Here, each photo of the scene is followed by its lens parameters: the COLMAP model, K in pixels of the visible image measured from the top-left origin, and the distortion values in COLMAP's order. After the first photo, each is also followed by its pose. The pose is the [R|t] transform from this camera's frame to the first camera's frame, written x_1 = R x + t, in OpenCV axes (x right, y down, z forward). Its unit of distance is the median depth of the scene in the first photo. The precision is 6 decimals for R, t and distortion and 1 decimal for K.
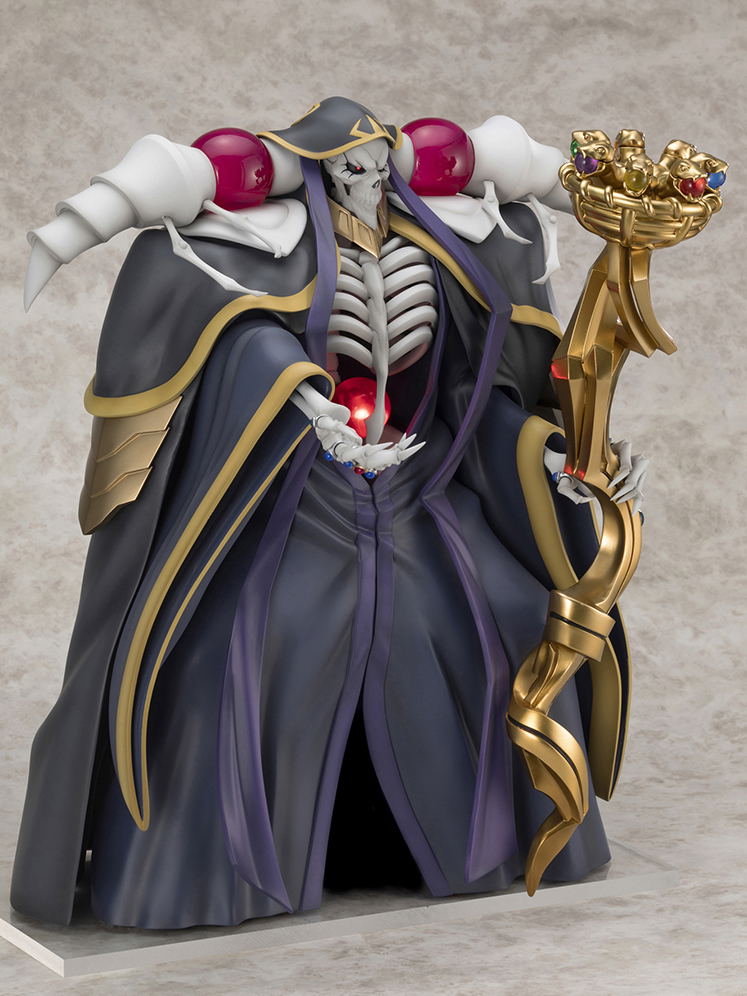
lens RADIAL K [[4078.1, 0, 373.5], [0, 4078.1, 498.0], [0, 0, 1]] dist [0.004281, 1.044392]
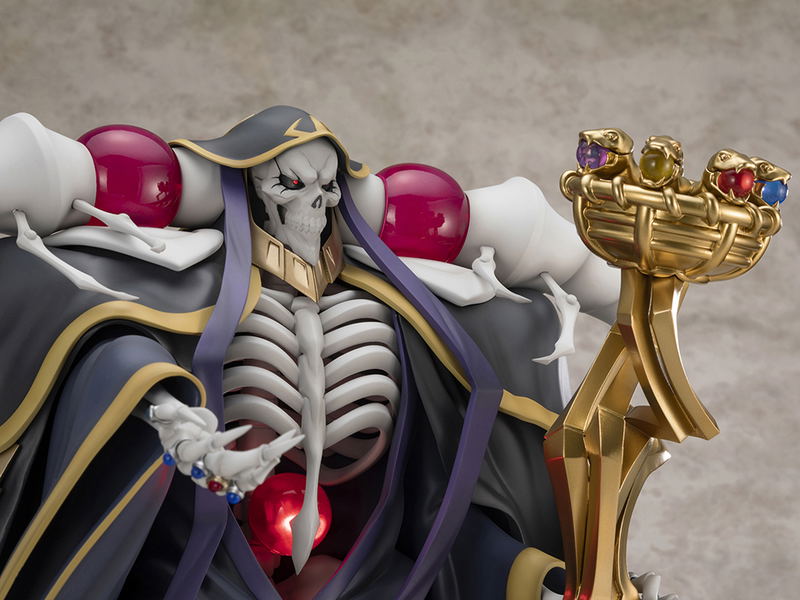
lens RADIAL K [[3275.6, 0, 400.0], [0, 3275.6, 300.0], [0, 0, 1]] dist [0.004281, 1.044392]
pose [[0.994076, 0.020934, -0.106655, 0.079423], [-0.052281, 0.952397, -0.300345, 0.118210], [0.095290, 0.304141, 0.947849, 0.438348]]
